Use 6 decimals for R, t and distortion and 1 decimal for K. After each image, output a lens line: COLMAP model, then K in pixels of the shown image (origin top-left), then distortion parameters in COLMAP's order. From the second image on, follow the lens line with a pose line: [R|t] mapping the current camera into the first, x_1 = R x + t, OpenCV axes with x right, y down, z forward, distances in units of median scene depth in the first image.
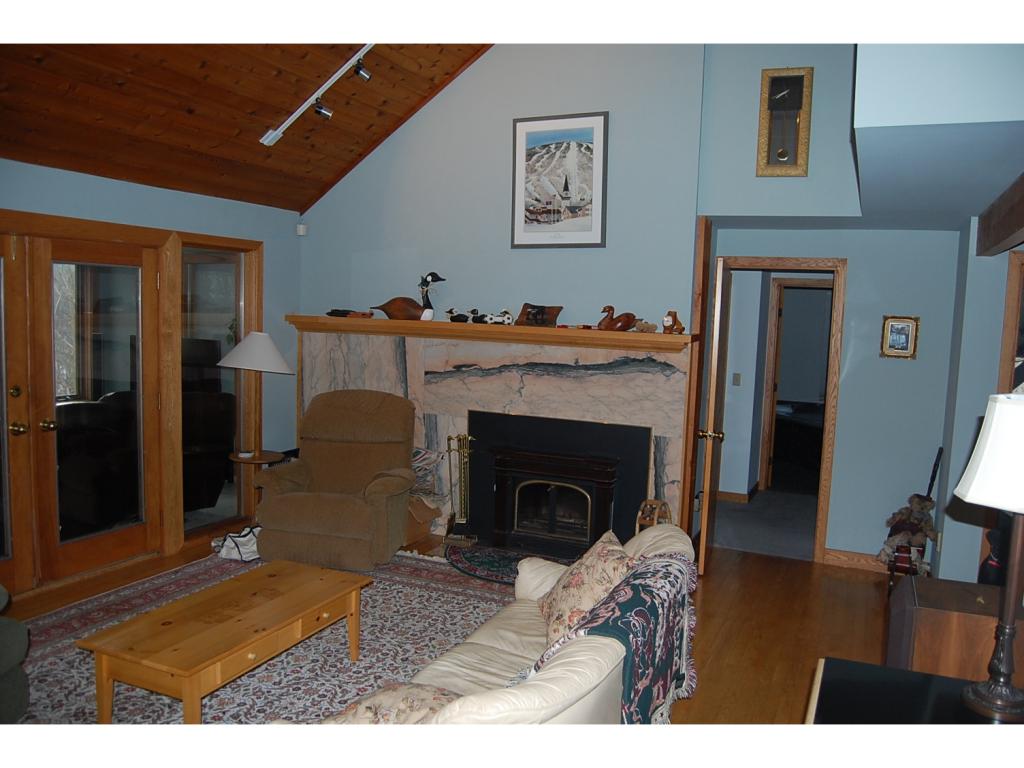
lens RADIAL K [[806.2, 0, 517.4], [0, 806.2, 386.6], [0, 0, 1]] dist [-0.082535, 0.021048]
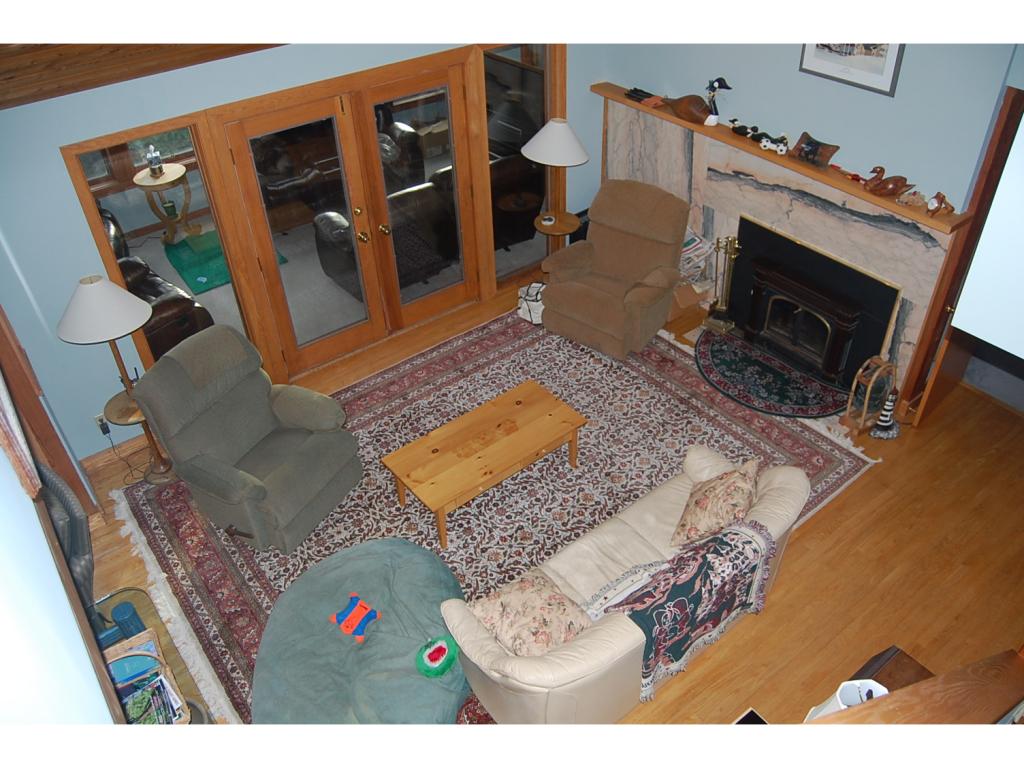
lens RADIAL K [[806.2, 0, 513.7], [0, 806.2, 380.0], [0, 0, 1]] dist [-0.082535, 0.021048]
pose [[0.875301, 0.246326, -0.416140, 0.174680], [0.018137, 0.843213, 0.537273, -0.373175], [0.483239, -0.477823, 0.733598, -0.005043]]
